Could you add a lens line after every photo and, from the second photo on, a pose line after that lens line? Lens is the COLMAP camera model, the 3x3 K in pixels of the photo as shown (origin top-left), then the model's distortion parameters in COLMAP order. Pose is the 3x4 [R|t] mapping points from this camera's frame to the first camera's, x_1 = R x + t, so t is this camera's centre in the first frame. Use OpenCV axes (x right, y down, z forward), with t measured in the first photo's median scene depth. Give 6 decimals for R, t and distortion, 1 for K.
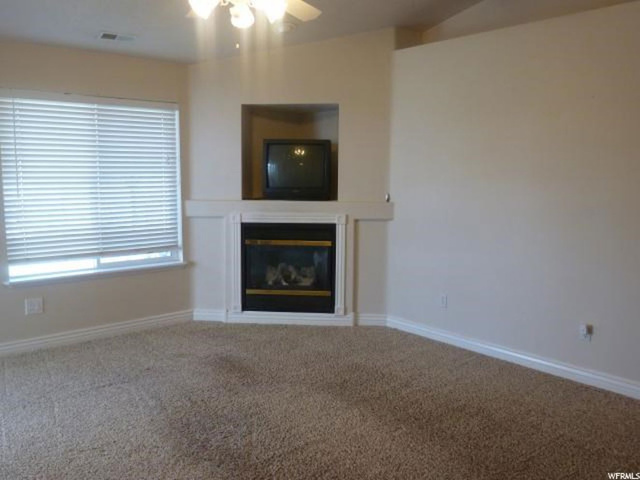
lens RADIAL K [[526.5, 0, 320.0], [0, 526.5, 240.0], [0, 0, 1]] dist [-0.051396, -0.000163]
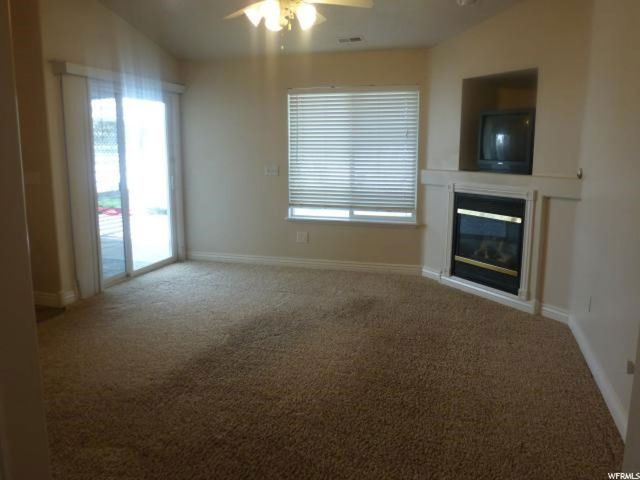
lens RADIAL K [[526.5, 0, 320.0], [0, 526.5, 240.0], [0, 0, 1]] dist [-0.051396, -0.000163]
pose [[0.528818, 0.140197, -0.837076, 0.608957], [-0.104130, 0.989529, 0.099947, -0.014846], [0.842323, 0.034311, 0.537879, 0.204115]]
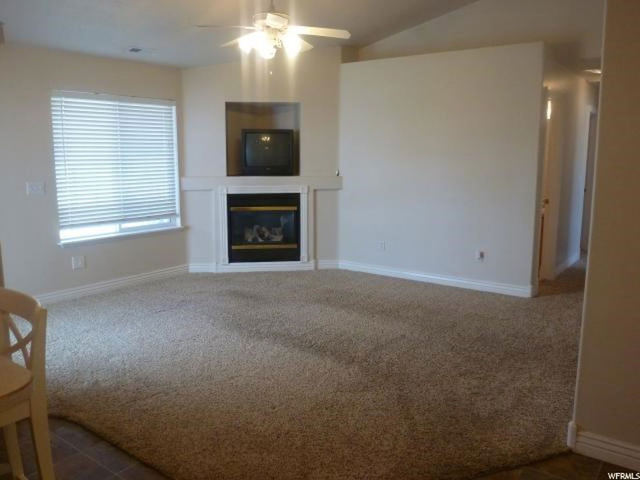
lens RADIAL K [[526.5, 0, 320.0], [0, 526.5, 240.0], [0, 0, 1]] dist [-0.051396, -0.000163]
pose [[0.977621, -0.040321, 0.206471, -0.198030], [0.032878, 0.998684, 0.039354, 0.036542], [-0.207786, -0.031684, 0.977661, -0.310320]]
